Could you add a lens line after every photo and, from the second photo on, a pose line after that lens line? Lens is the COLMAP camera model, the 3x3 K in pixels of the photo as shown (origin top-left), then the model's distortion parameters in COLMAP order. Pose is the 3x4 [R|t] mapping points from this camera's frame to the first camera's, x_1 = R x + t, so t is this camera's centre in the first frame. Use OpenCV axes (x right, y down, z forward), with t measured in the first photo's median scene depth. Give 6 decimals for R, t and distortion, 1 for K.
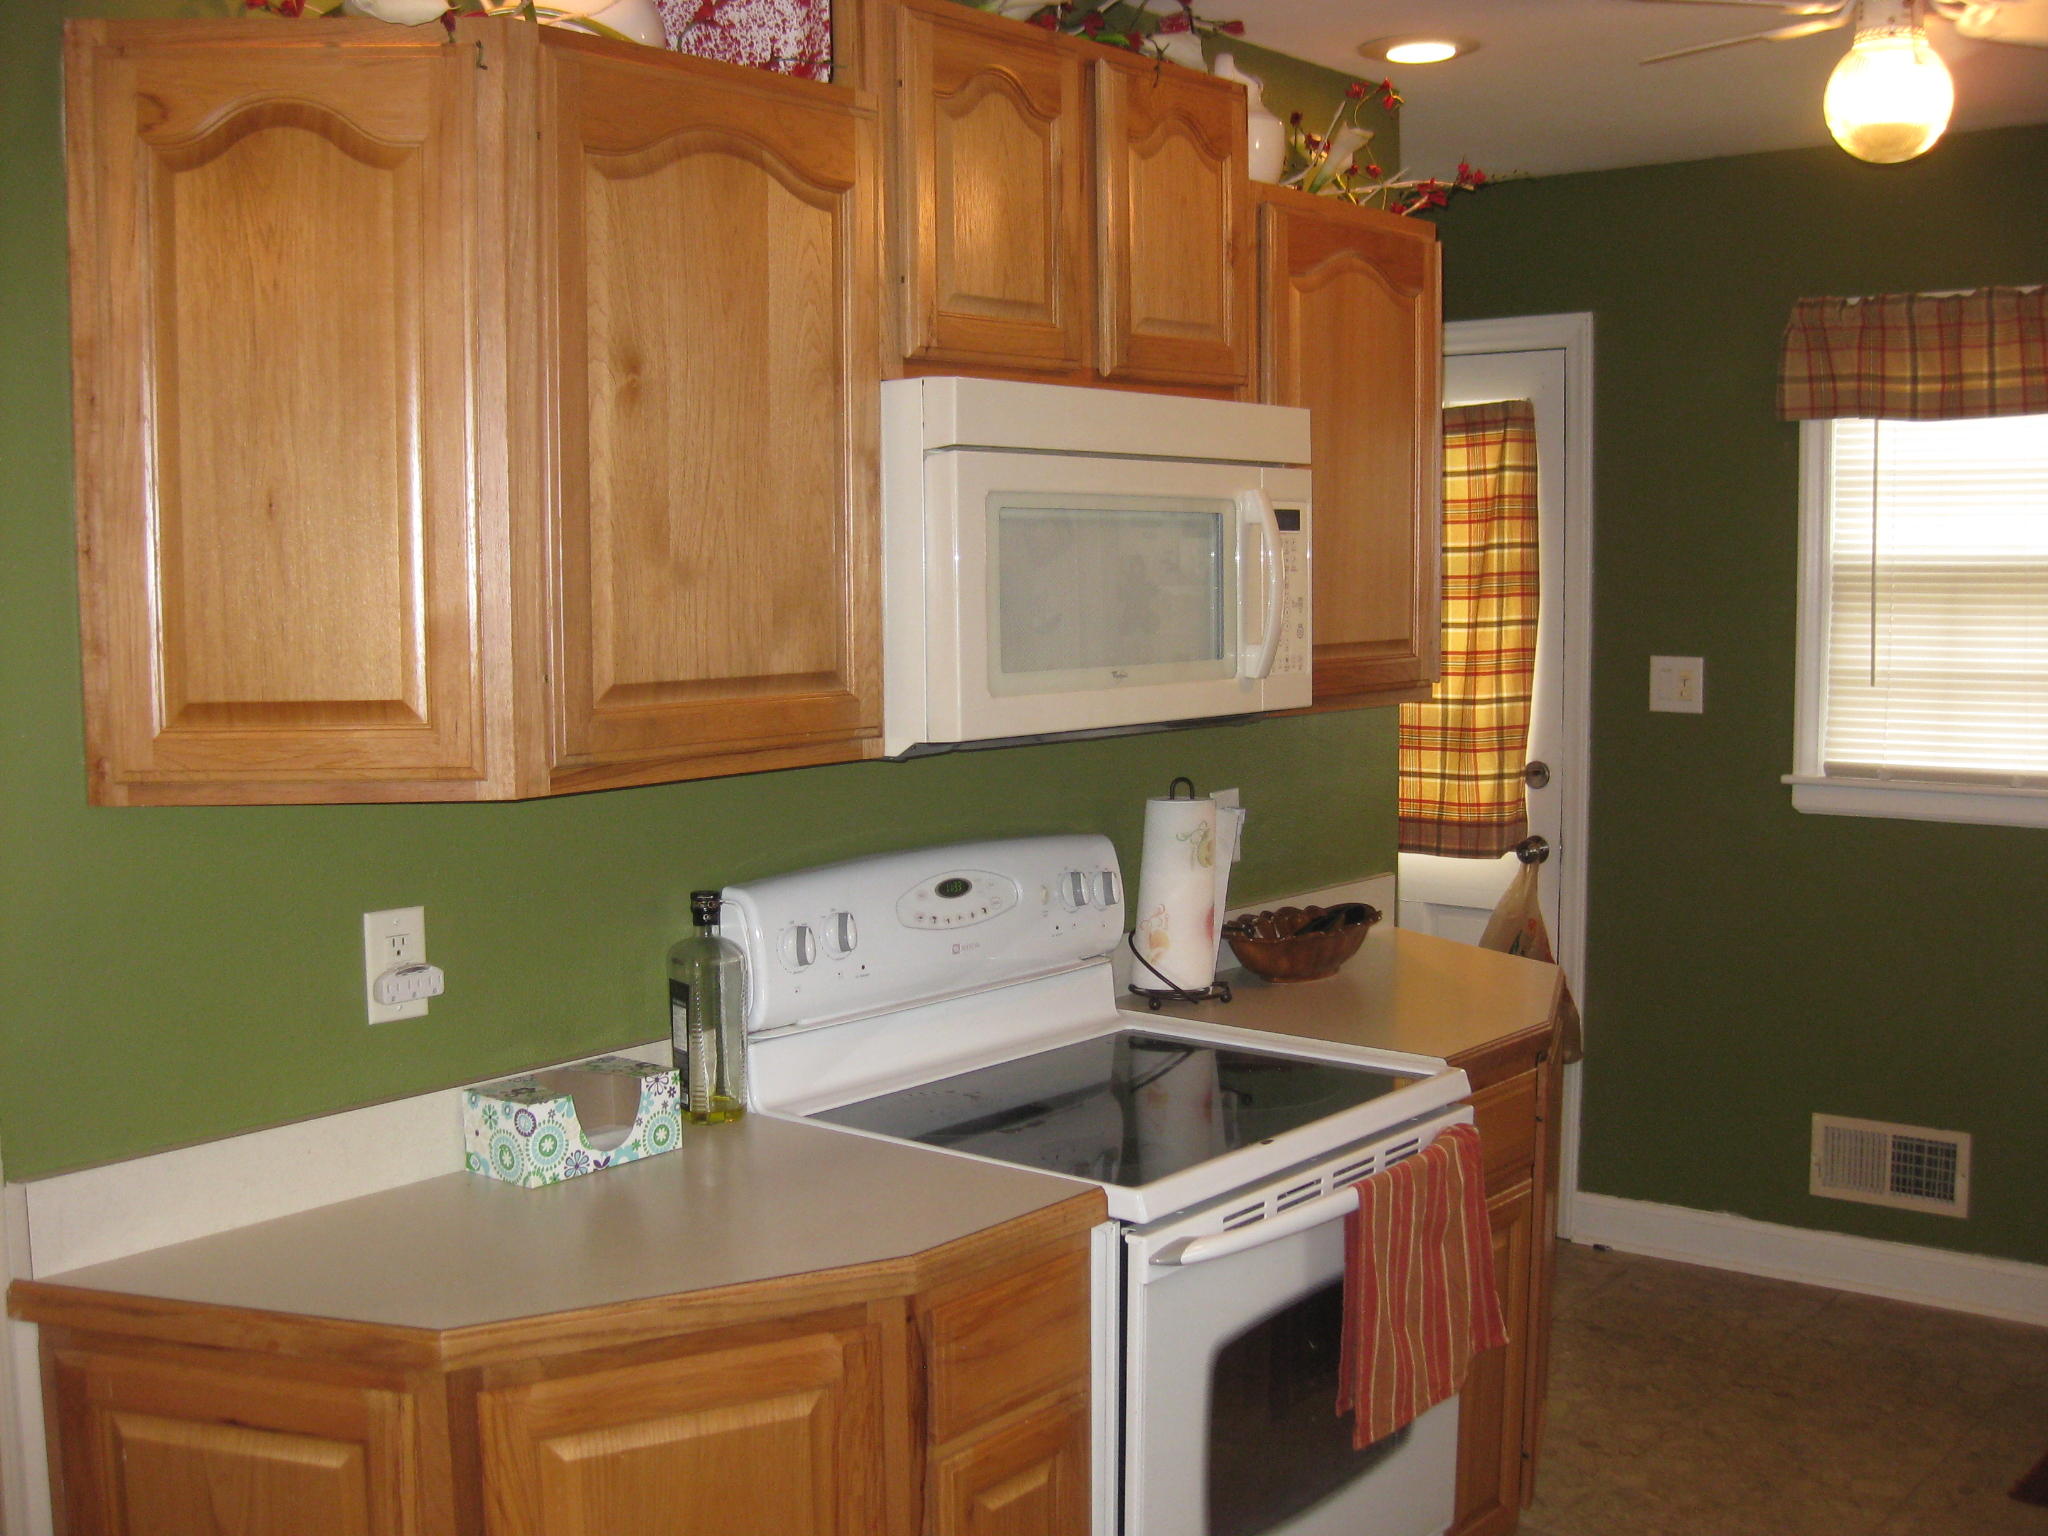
lens RADIAL K [[2258.5, 0, 1023.4], [0, 2258.5, 757.4], [0, 0, 1]] dist [-0.126504, 0.000000]
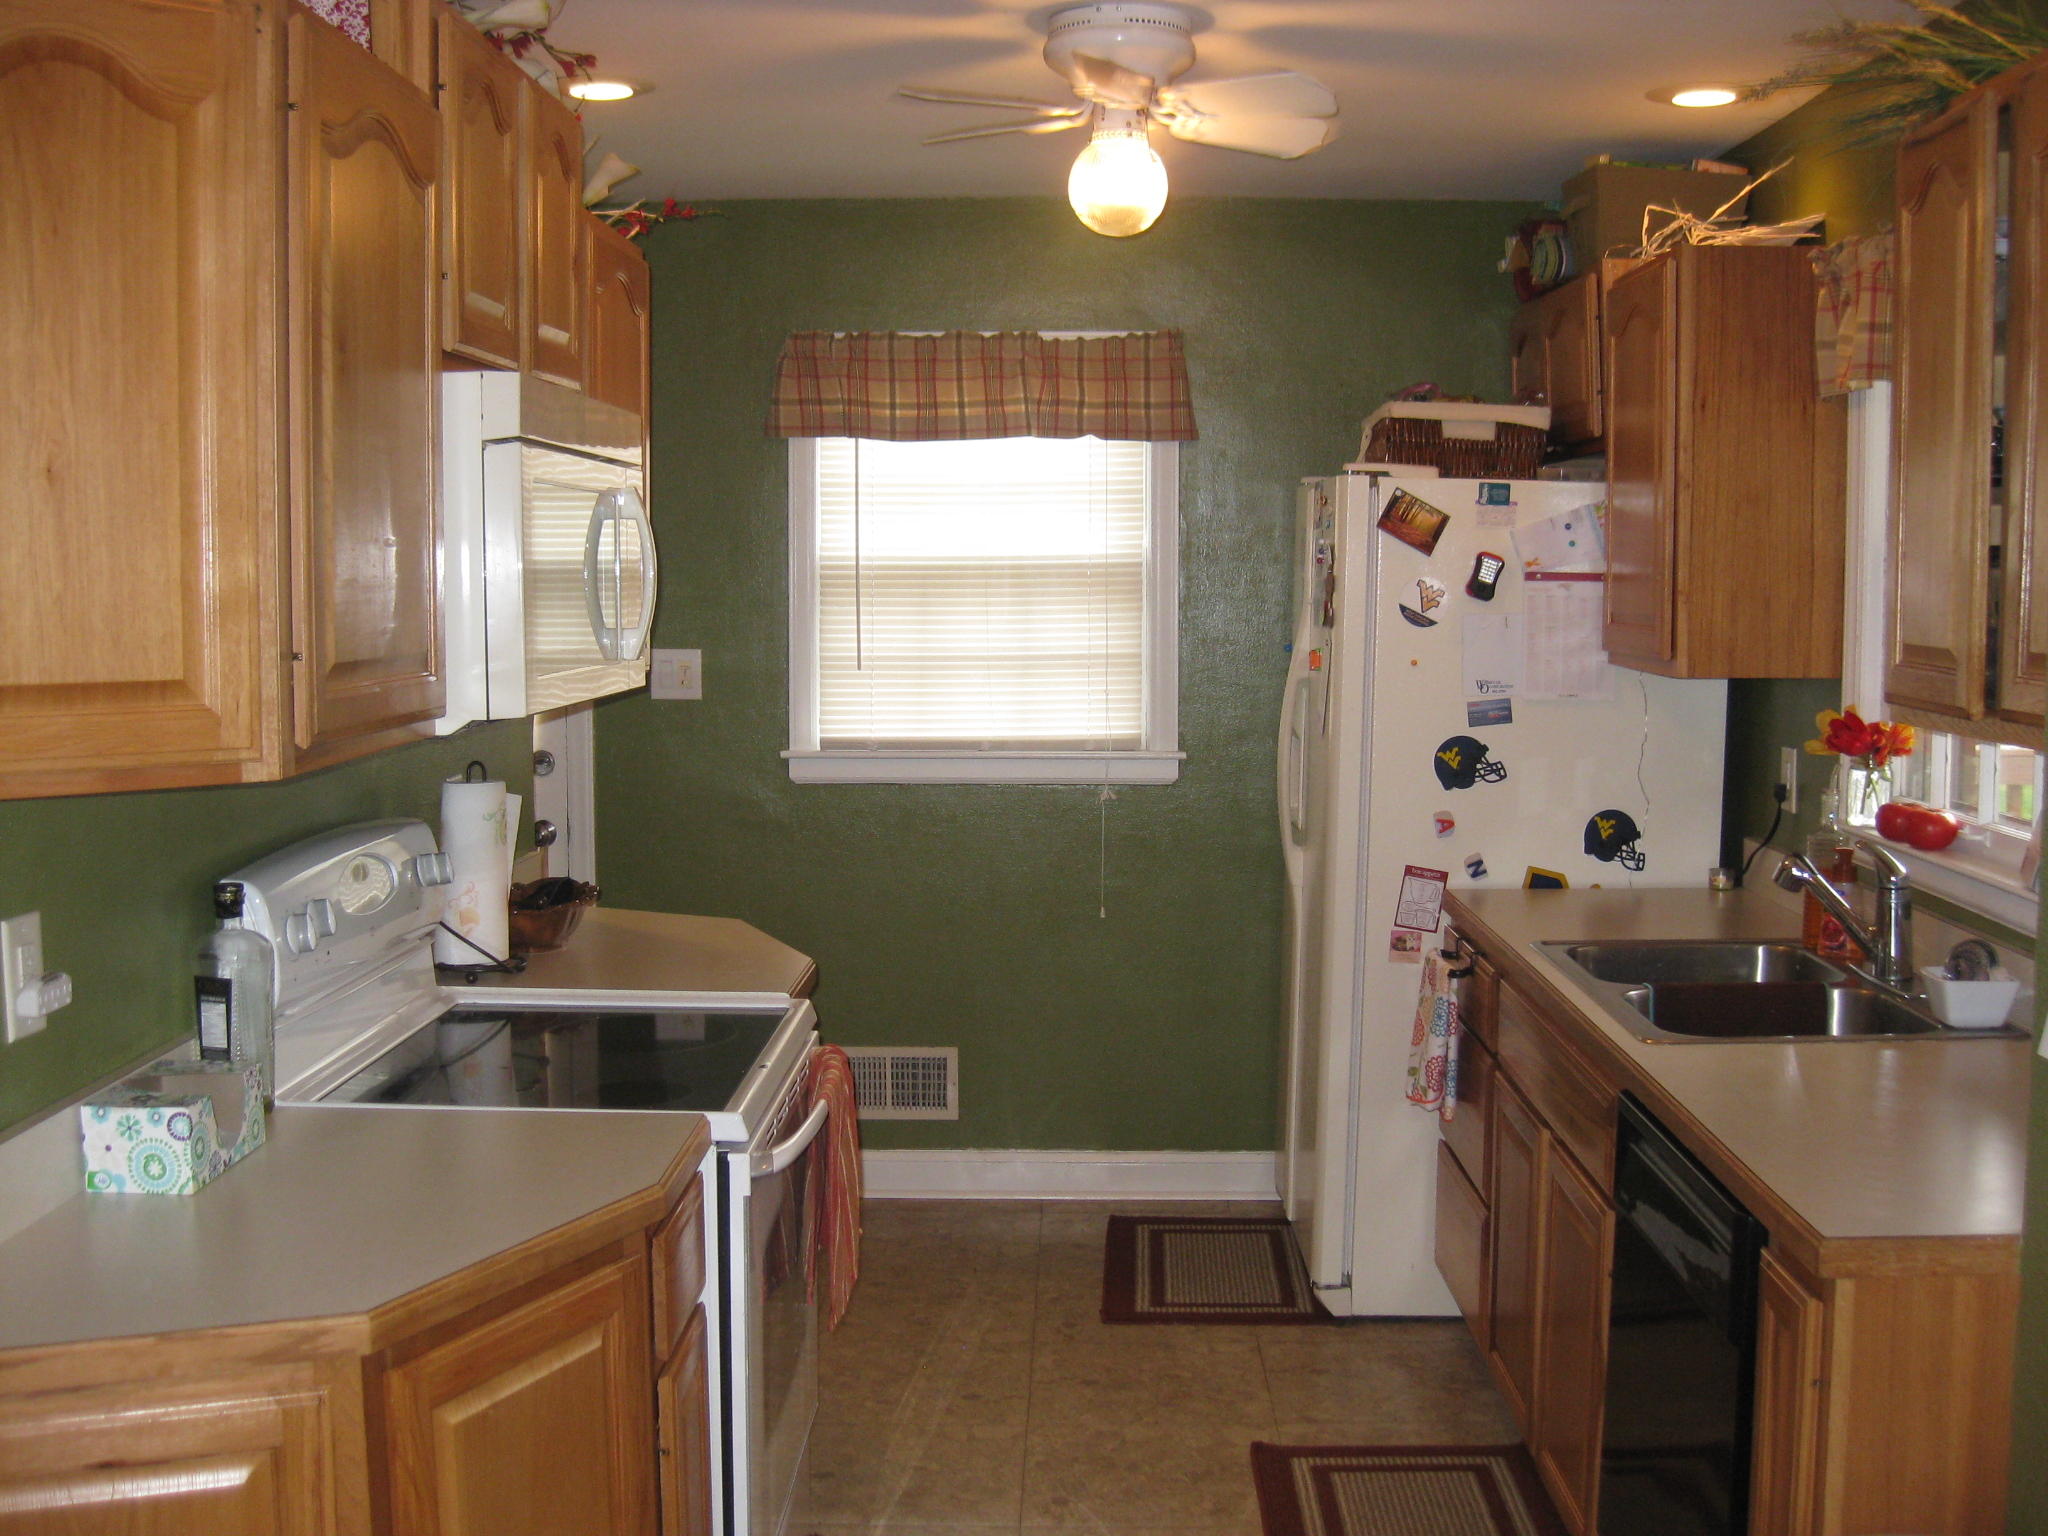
lens RADIAL K [[2258.5, 0, 1020.4], [0, 2258.5, 767.7], [0, 0, 1]] dist [-0.126504, 0.000000]
pose [[0.793615, -0.044616, 0.606782, -0.277862], [0.046495, 0.998839, 0.012633, 0.008138], [-0.606641, 0.018187, 0.794768, 0.016138]]
